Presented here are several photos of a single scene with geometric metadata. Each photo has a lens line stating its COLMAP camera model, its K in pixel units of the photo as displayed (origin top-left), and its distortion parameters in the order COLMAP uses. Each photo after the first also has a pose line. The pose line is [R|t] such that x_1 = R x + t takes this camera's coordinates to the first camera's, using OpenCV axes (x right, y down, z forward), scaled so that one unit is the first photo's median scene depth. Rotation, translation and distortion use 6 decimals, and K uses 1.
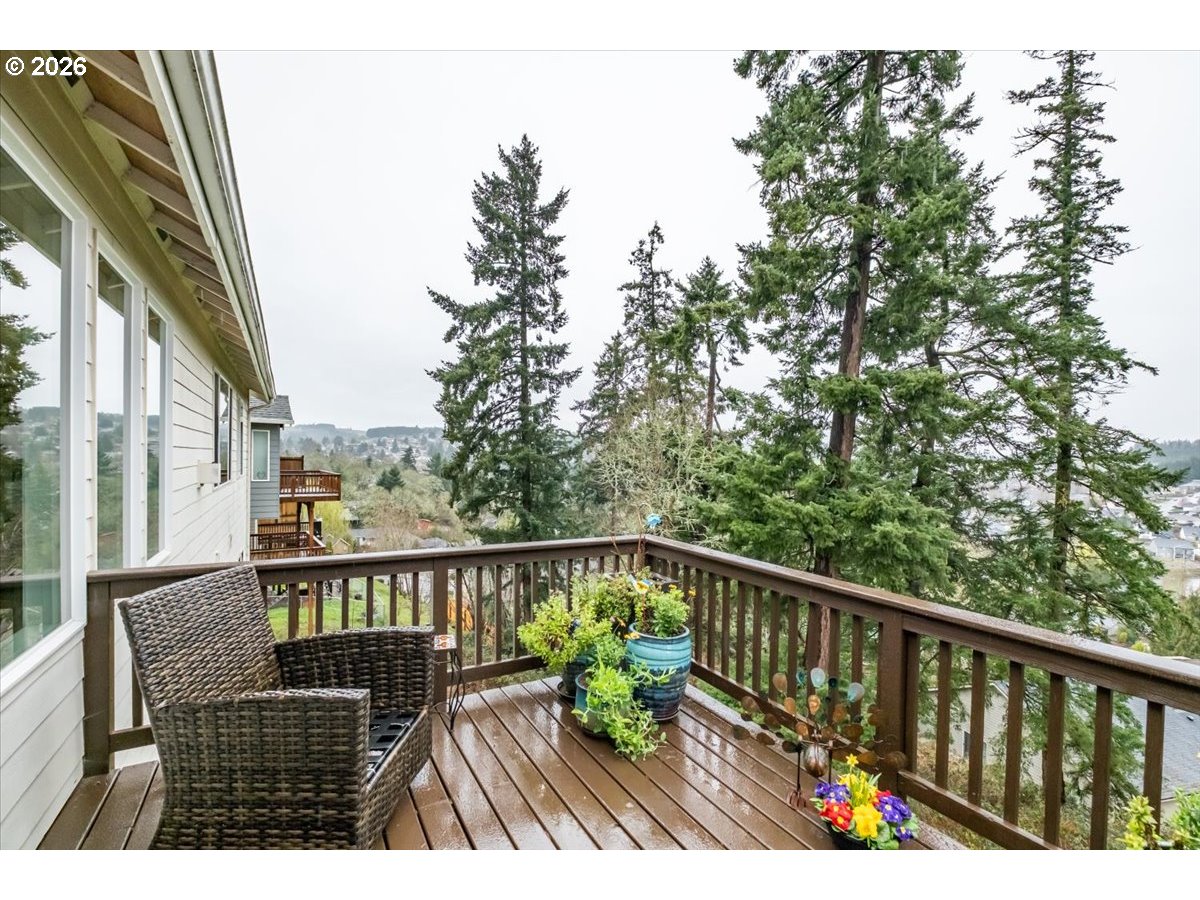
lens RADIAL K [[542.8, 0, 599.8], [0, 542.8, 465.3], [0, 0, 1]] dist [0.000292, -0.000698]
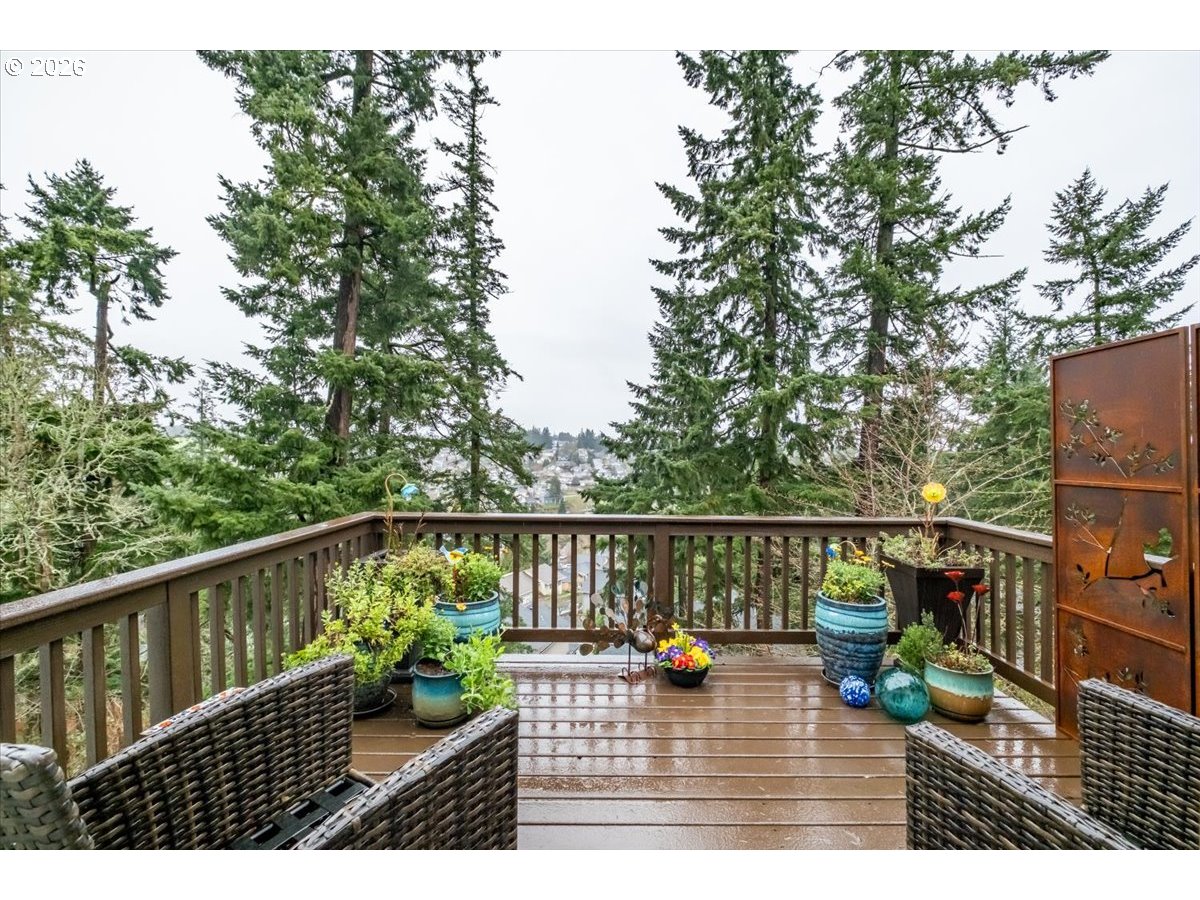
lens RADIAL K [[534.1, 0, 612.9], [0, 534.1, 454.5], [0, 0, 1]] dist [0.004516, -0.004277]
pose [[0.496207, -0.028114, 0.867749, -0.118084], [0.018066, 0.999594, 0.022055, 0.005877], [-0.868016, 0.004733, 0.496513, 0.058970]]
